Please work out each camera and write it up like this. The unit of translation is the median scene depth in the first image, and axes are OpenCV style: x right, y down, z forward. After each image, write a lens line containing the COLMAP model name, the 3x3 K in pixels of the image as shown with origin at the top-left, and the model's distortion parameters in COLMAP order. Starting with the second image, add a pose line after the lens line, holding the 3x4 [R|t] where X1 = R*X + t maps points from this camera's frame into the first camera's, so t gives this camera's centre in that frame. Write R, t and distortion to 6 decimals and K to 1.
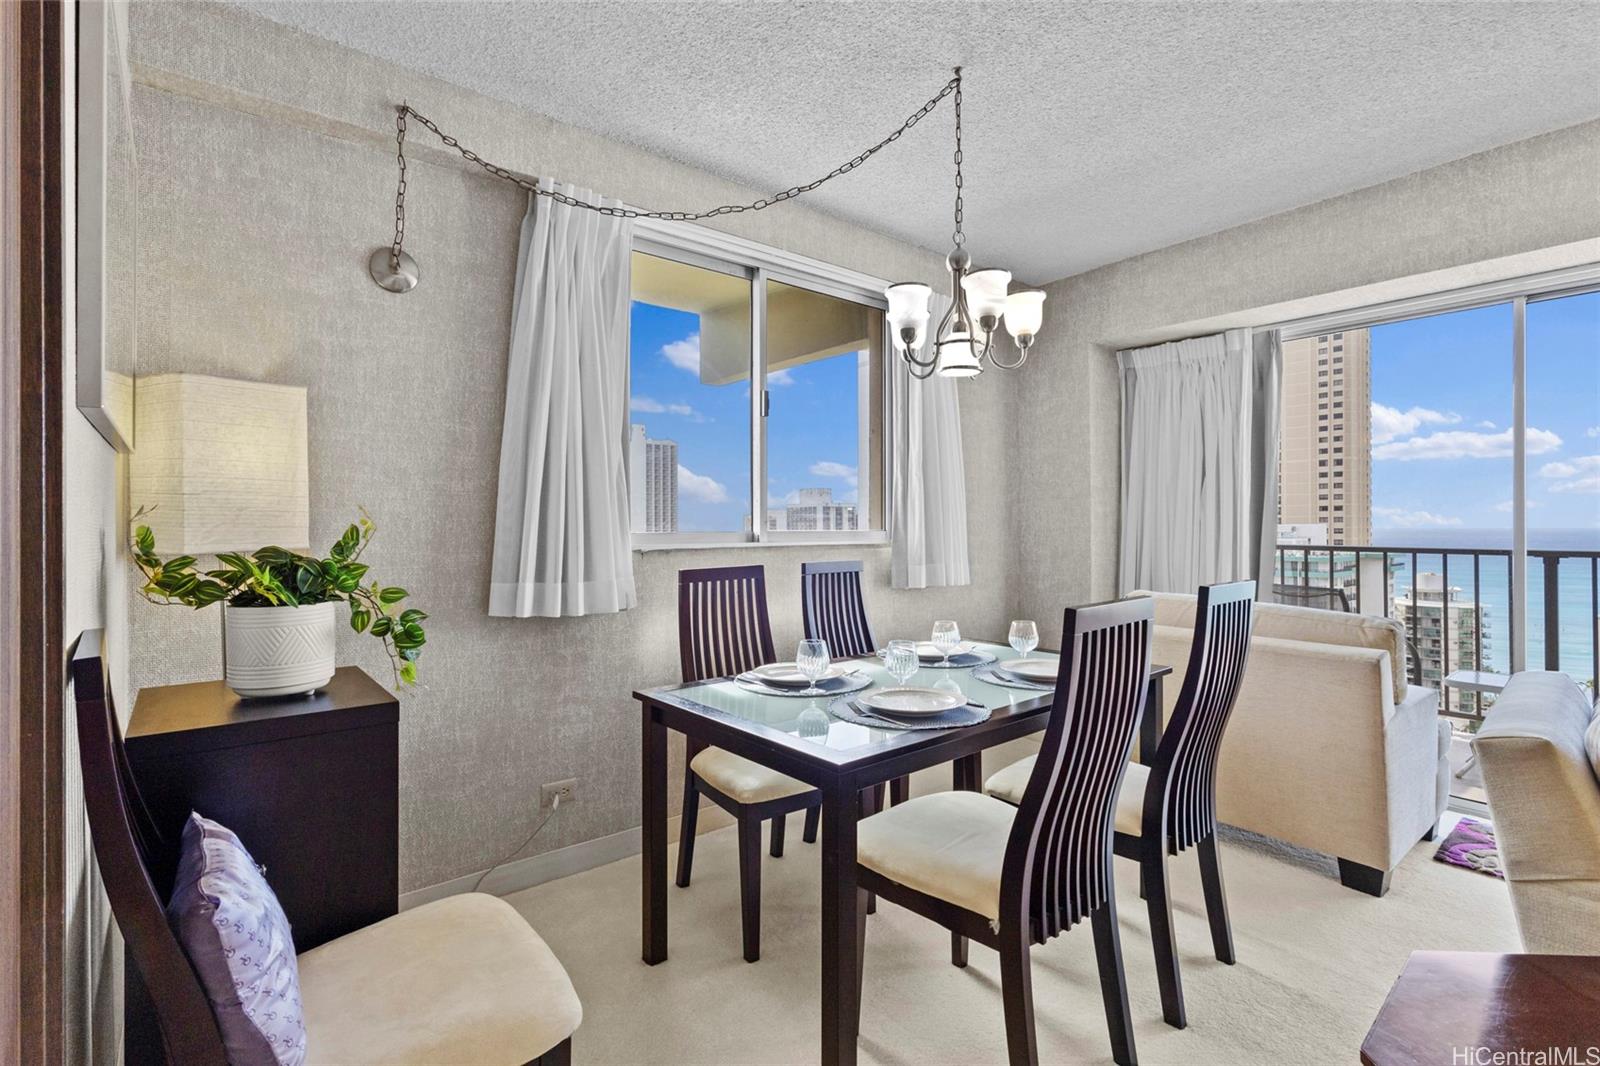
lens RADIAL K [[755.4, 0, 803.6], [0, 755.4, 526.3], [0, 0, 1]] dist [0.004424, 0.000422]
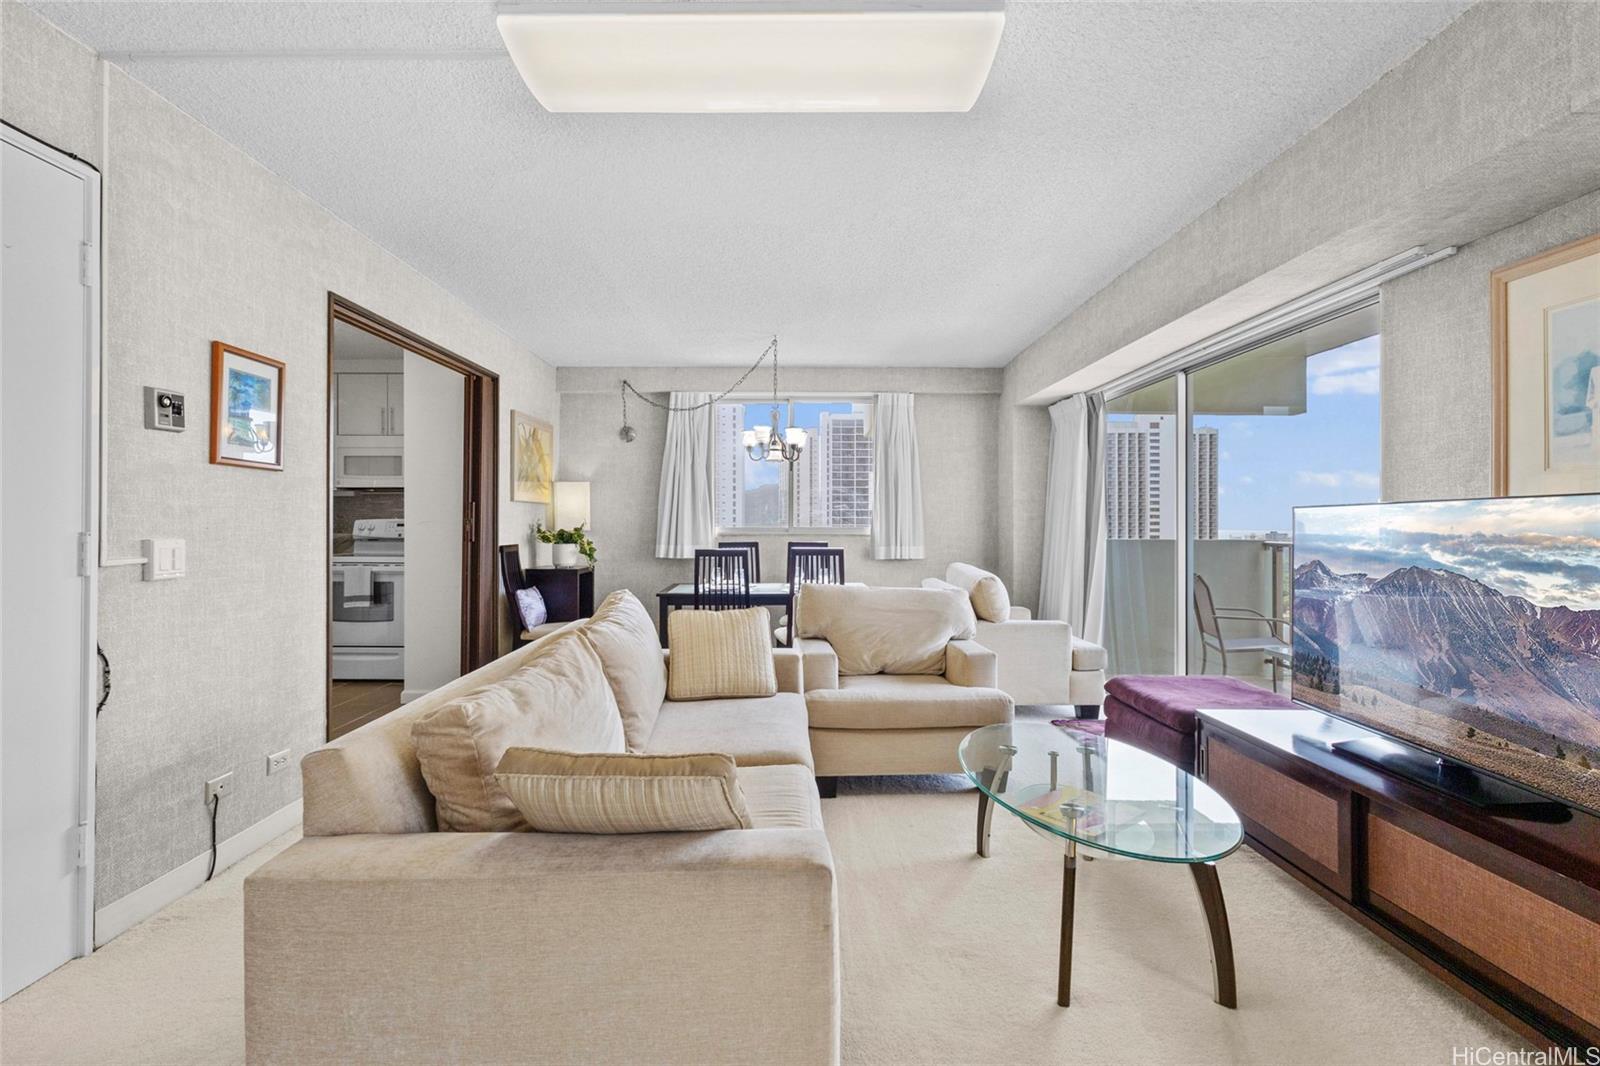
lens RADIAL K [[755.4, 0, 797.6], [0, 755.4, 526.7], [0, 0, 1]] dist [0.004424, 0.000422]
pose [[0.786150, 0.000203, -0.618036, 2.188575], [-0.001913, 0.999996, -0.002105, 0.017788], [0.618033, 0.002837, 0.786147, -1.071777]]
